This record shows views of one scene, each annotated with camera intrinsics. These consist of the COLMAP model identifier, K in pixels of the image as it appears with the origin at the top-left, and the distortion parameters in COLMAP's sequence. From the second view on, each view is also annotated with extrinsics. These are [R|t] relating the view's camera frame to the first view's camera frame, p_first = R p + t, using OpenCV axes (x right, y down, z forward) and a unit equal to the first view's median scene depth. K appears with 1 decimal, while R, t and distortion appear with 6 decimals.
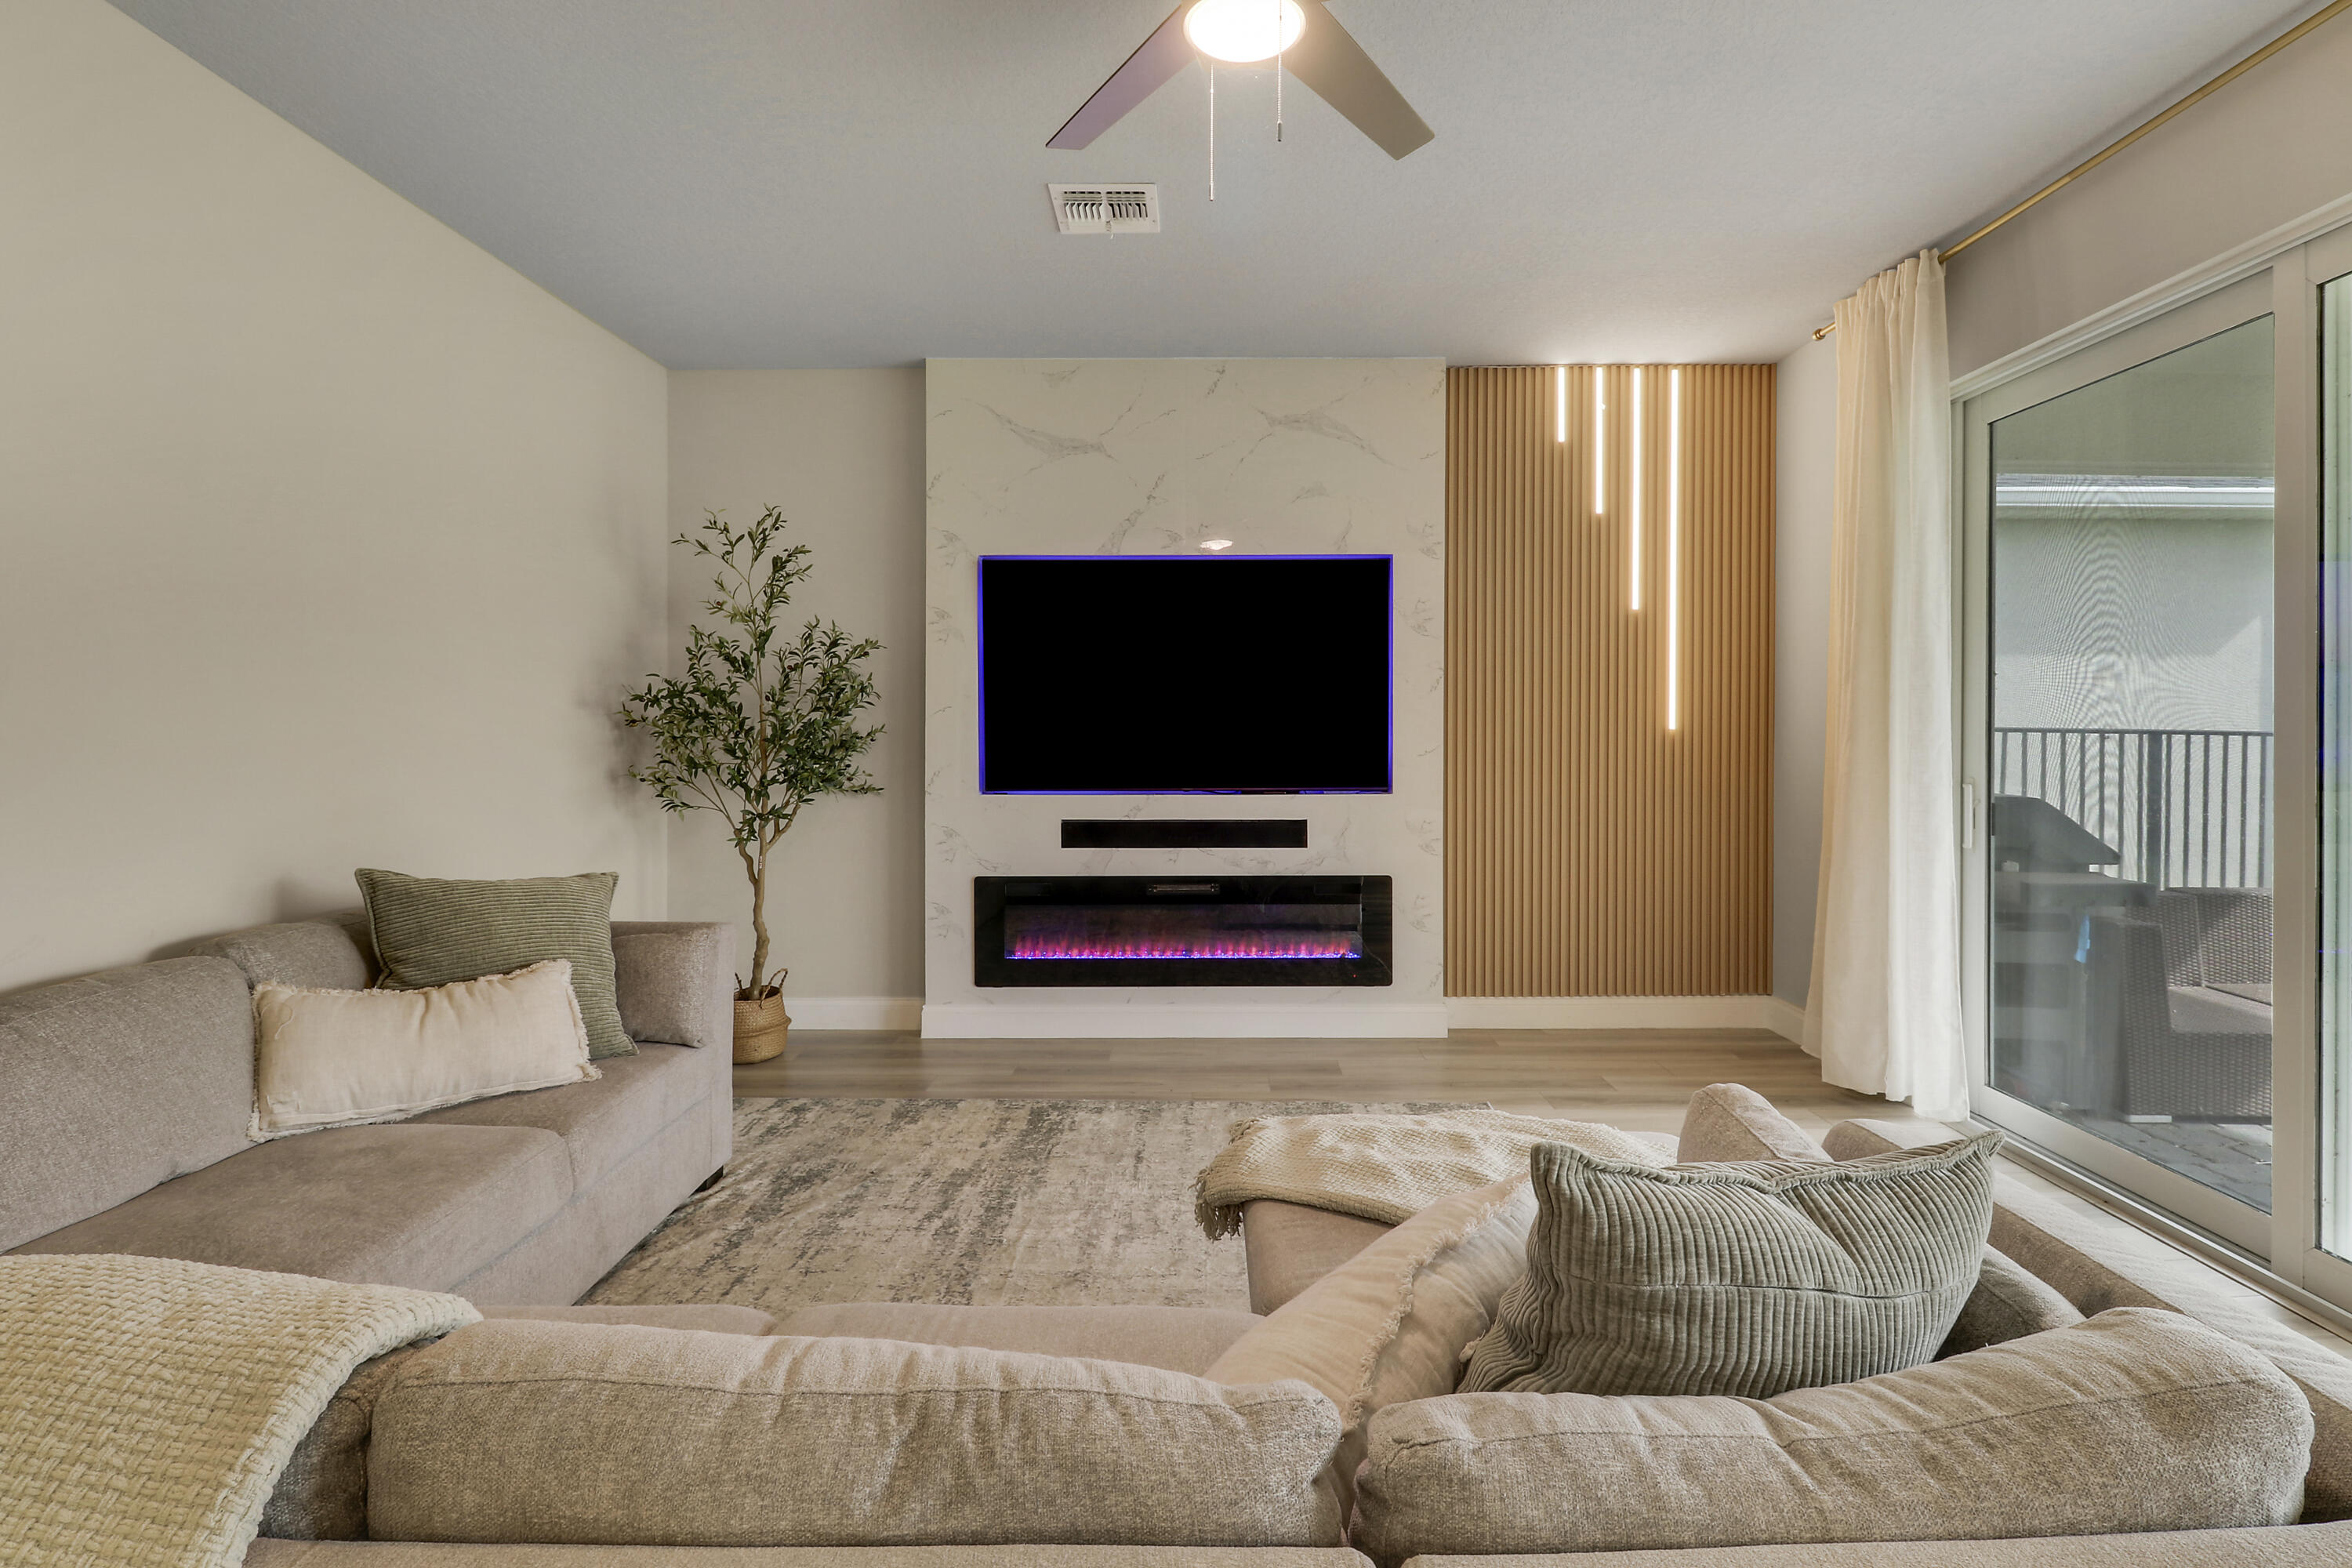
lens RADIAL K [[1120.5, 0, 1196.0], [0, 1120.5, 731.7], [0, 0, 1]] dist [0.006945, -0.016465]
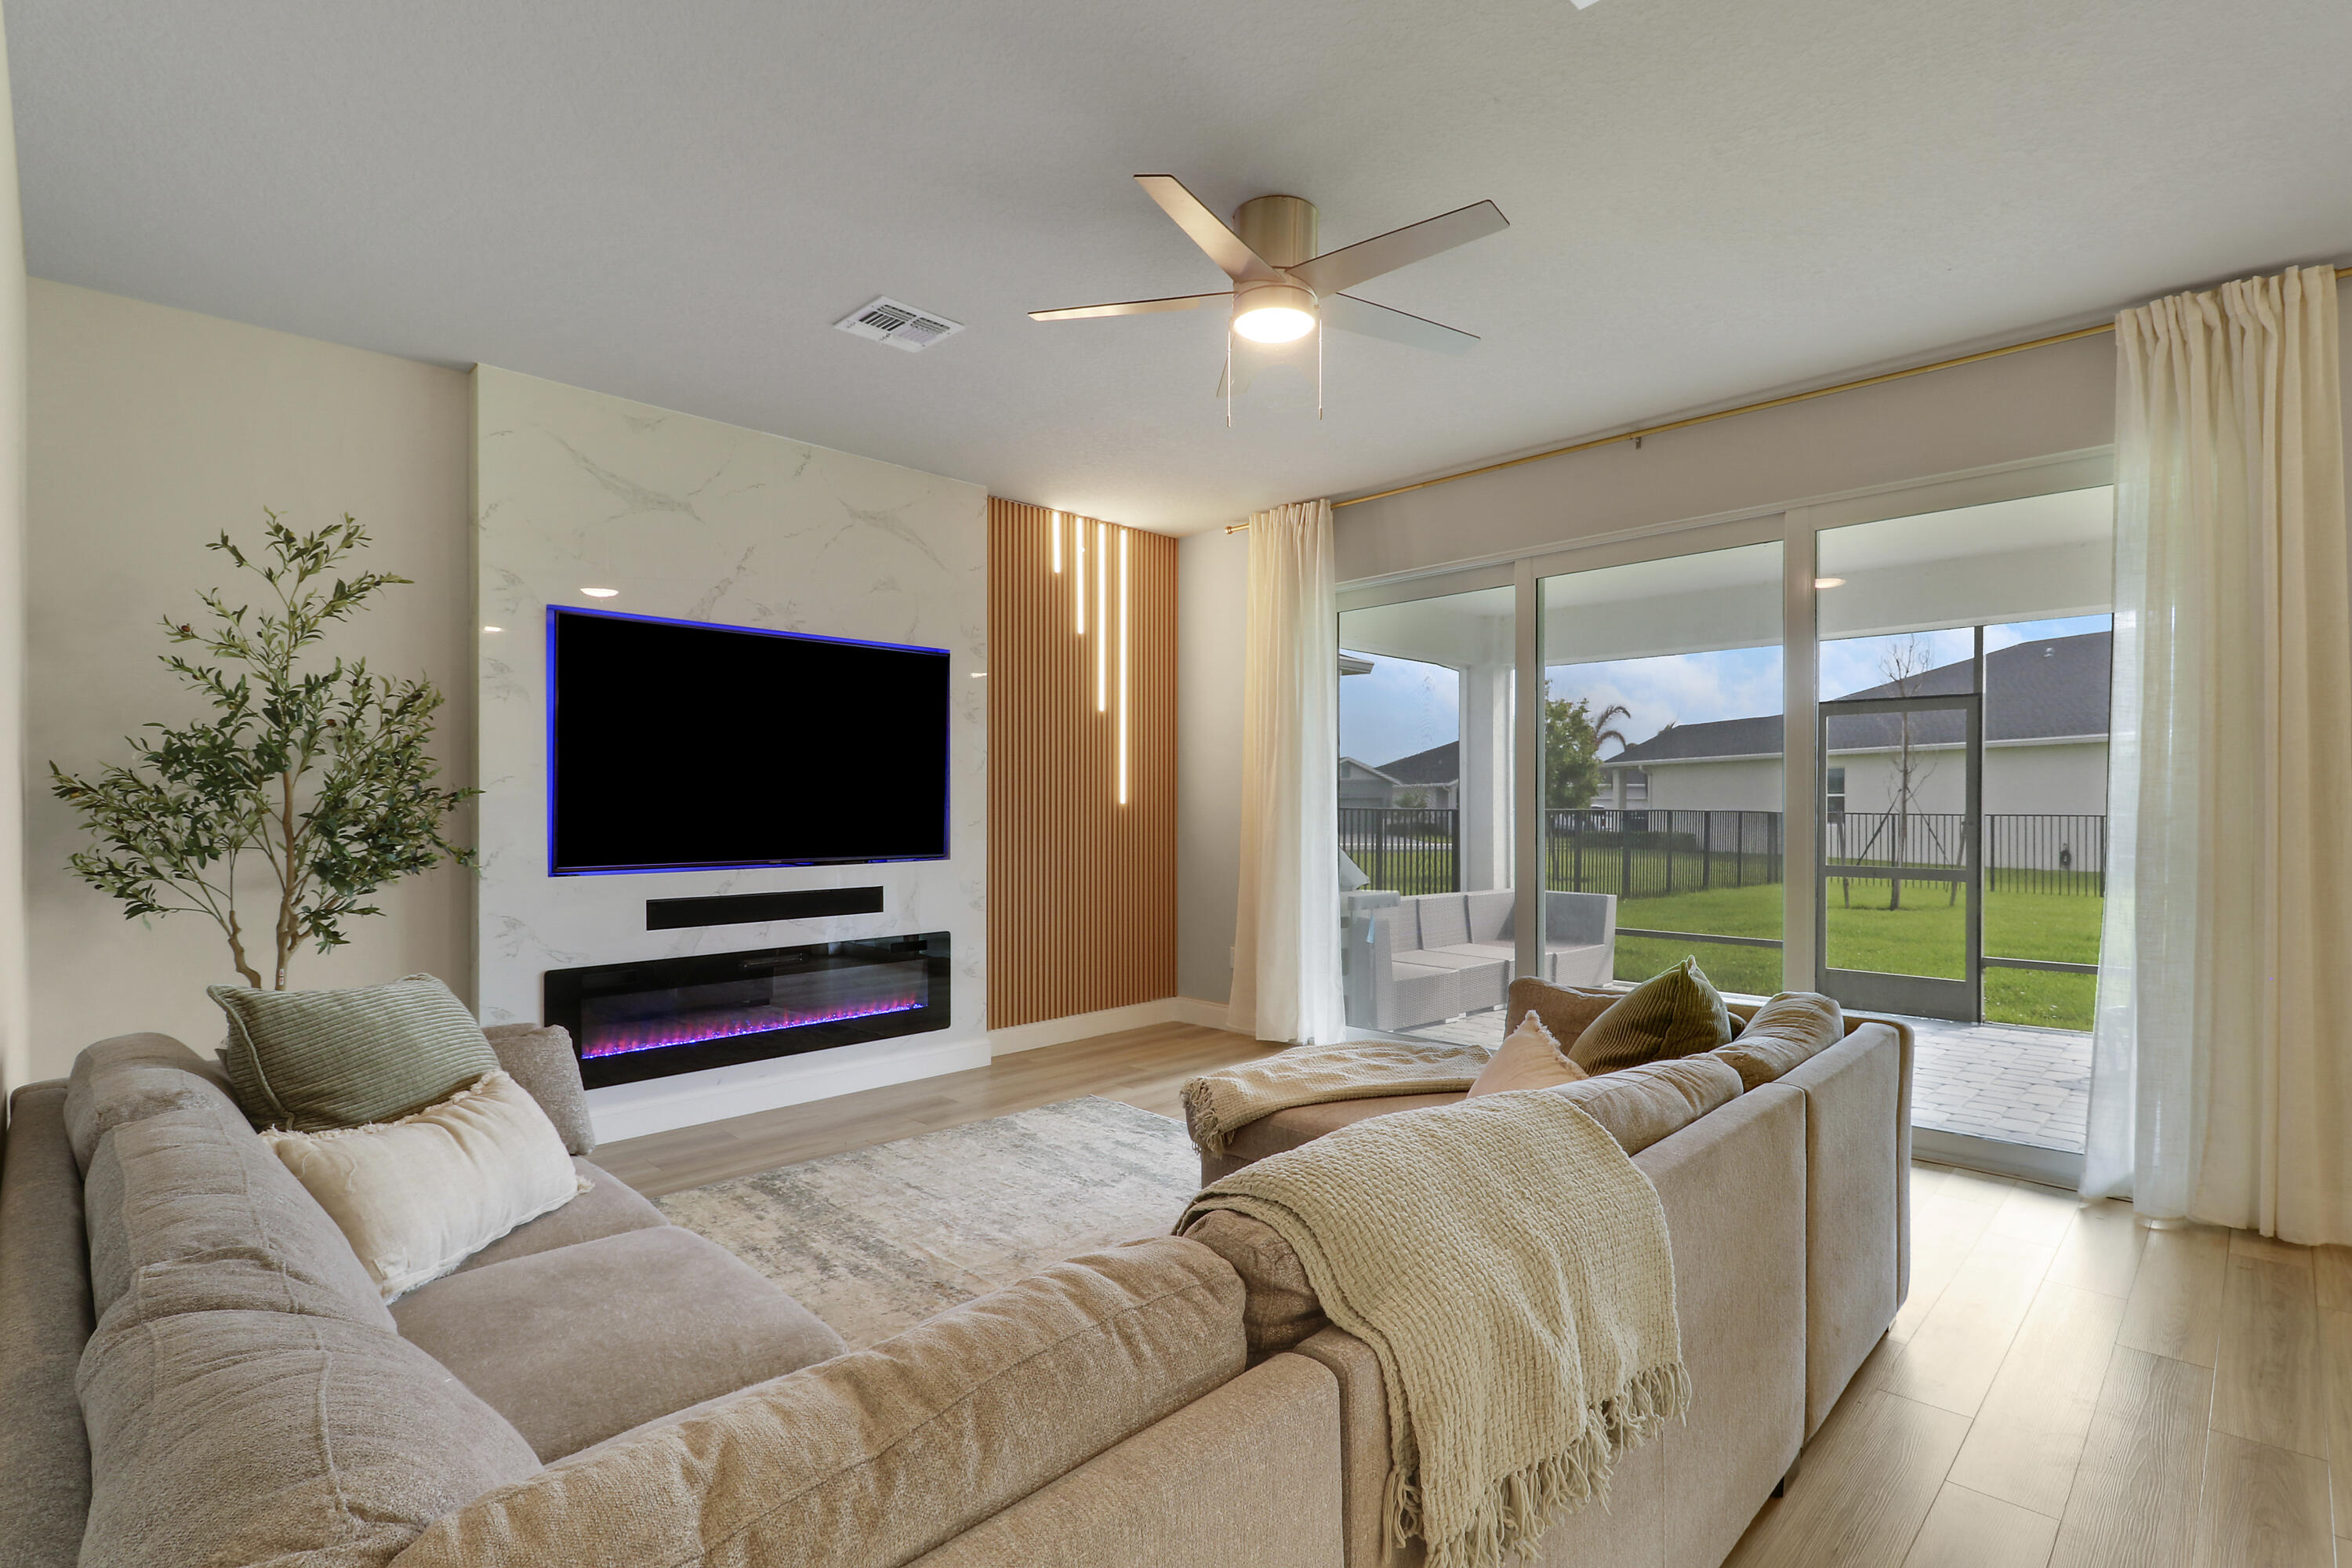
lens RADIAL K [[1120.5, 0, 1219.8], [0, 1120.5, 820.1], [0, 0, 1]] dist [0.006945, -0.016465]
pose [[0.683778, -0.009855, 0.729624, -0.475734], [0.006439, 0.999951, 0.007472, 0.008471], [-0.729662, -0.000411, 0.683808, 0.017248]]
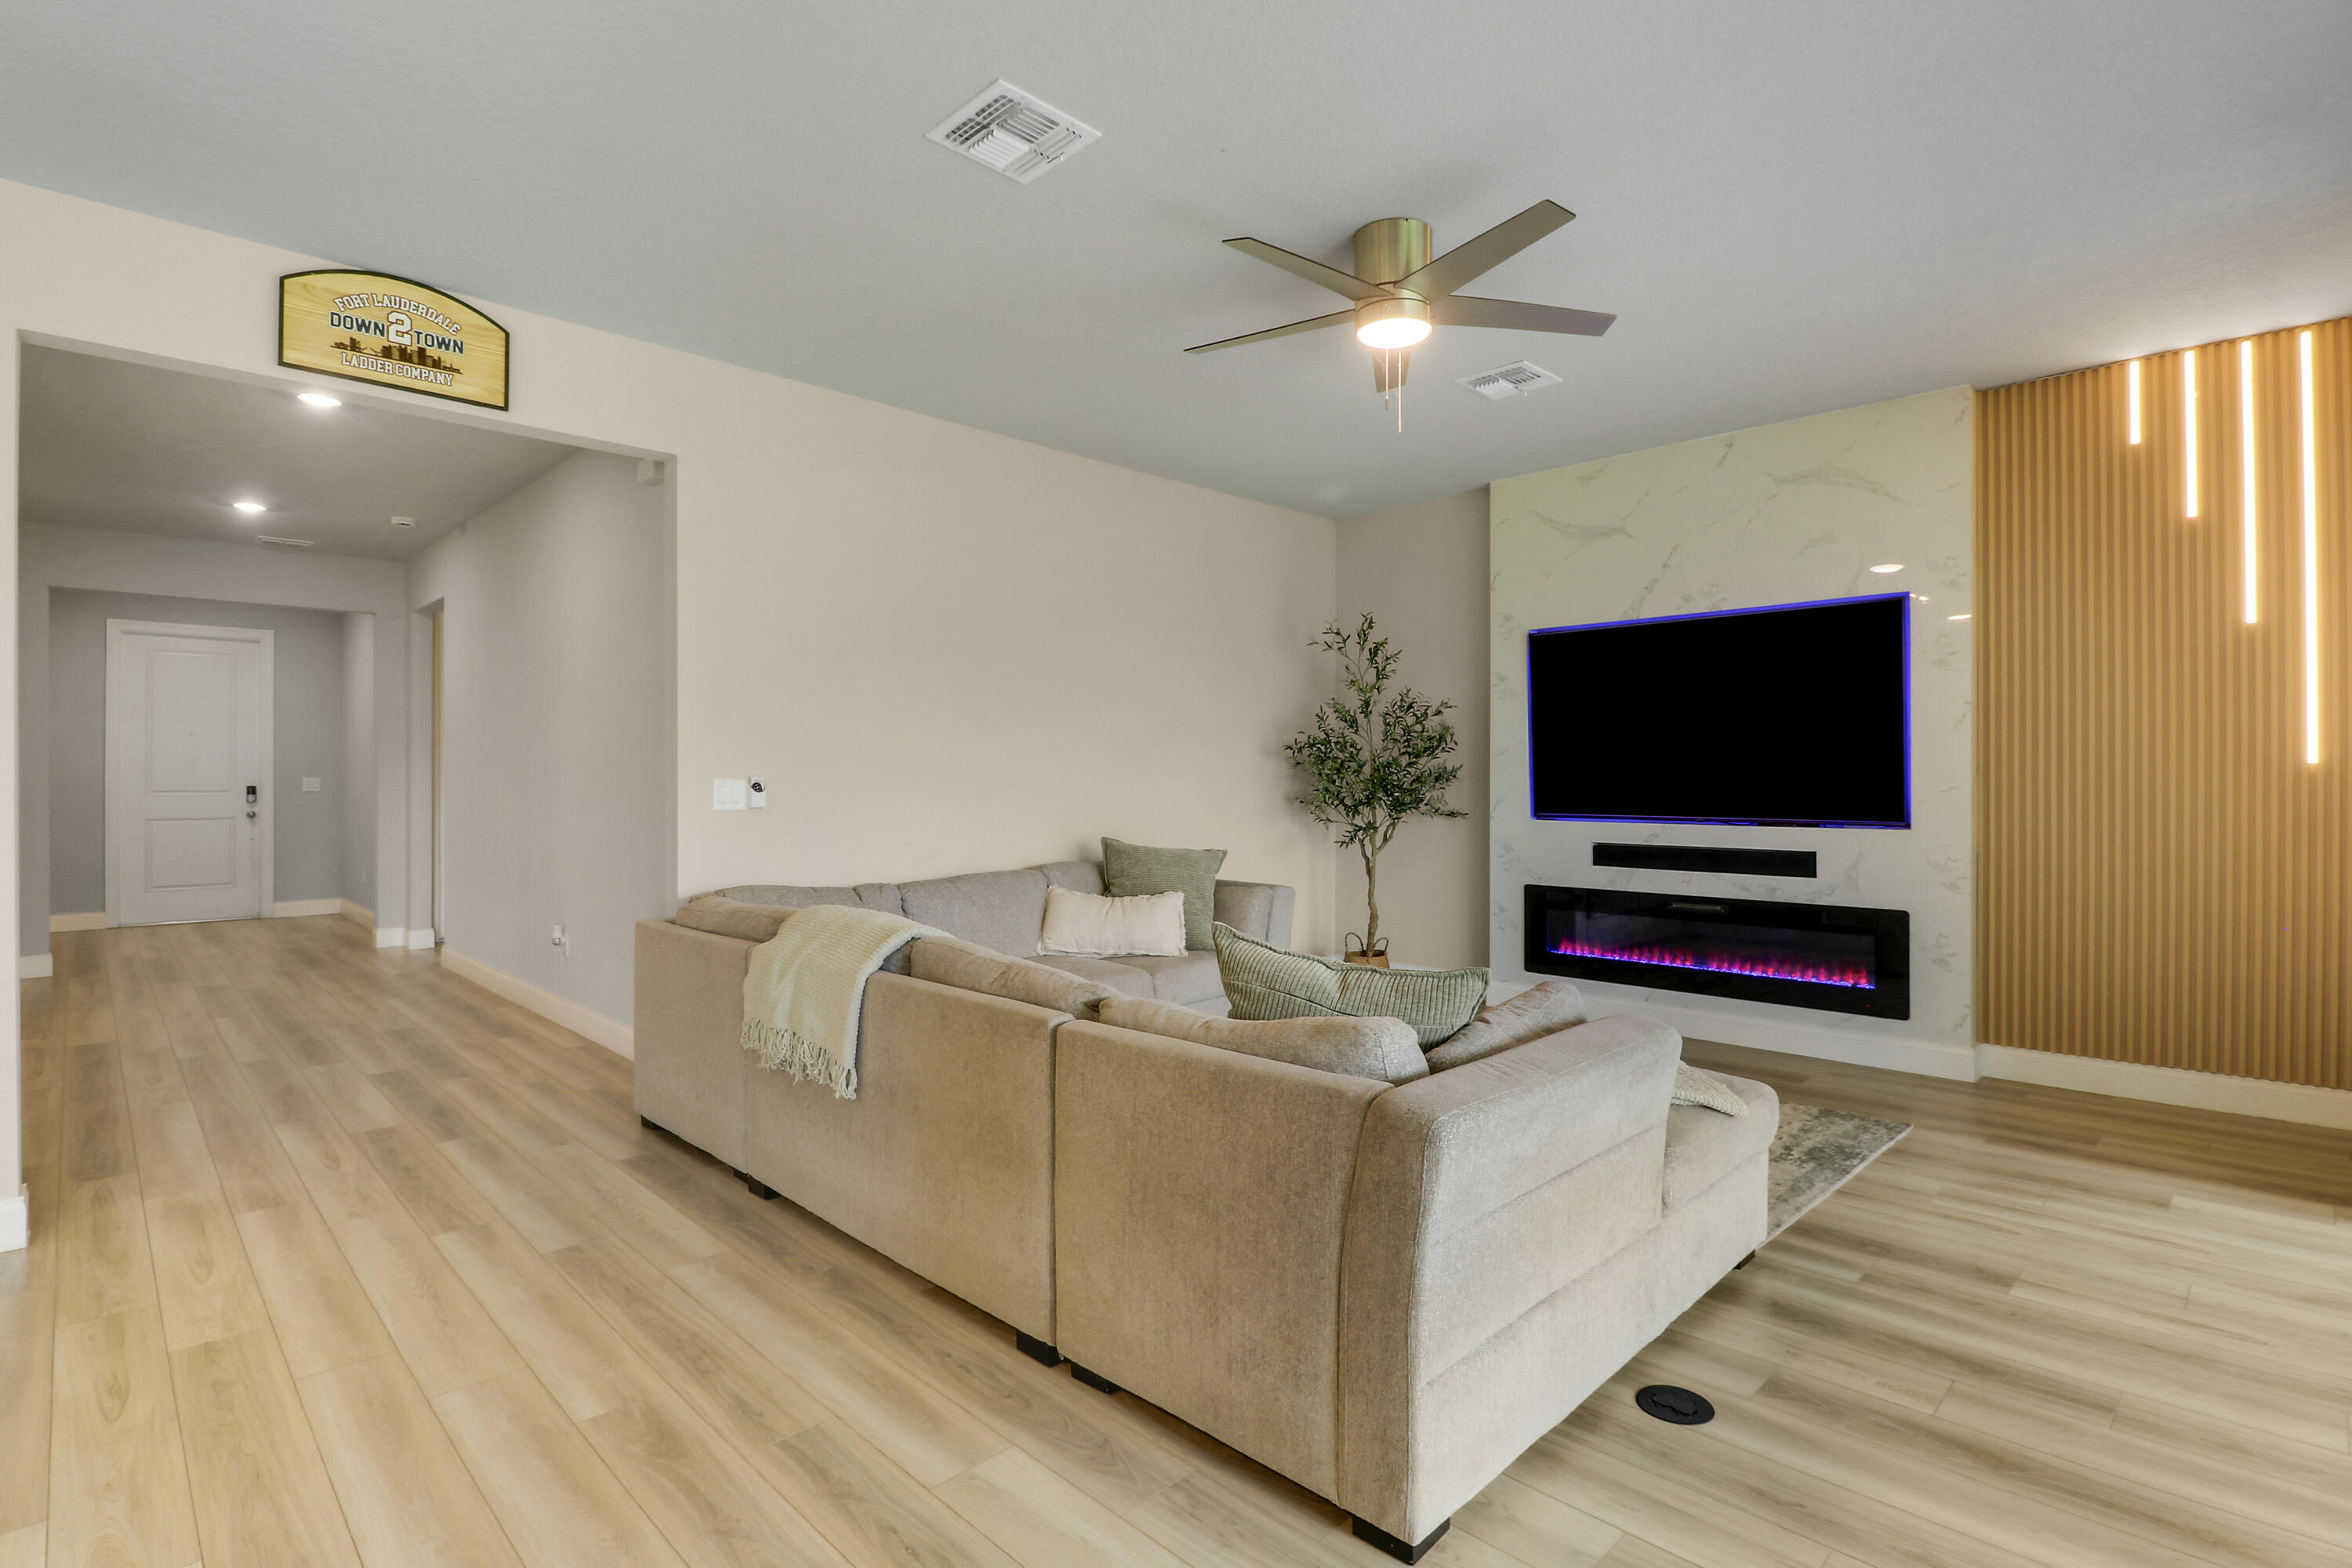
lens RADIAL K [[1120.5, 0, 1202.0], [0, 1120.5, 774.9], [0, 0, 1]] dist [0.006945, -0.016465]
pose [[0.718443, -0.000911, -0.695585, 0.421938], [-0.002415, 0.999990, -0.003804, 0.011928], [0.695582, 0.004413, 0.718434, -0.163839]]
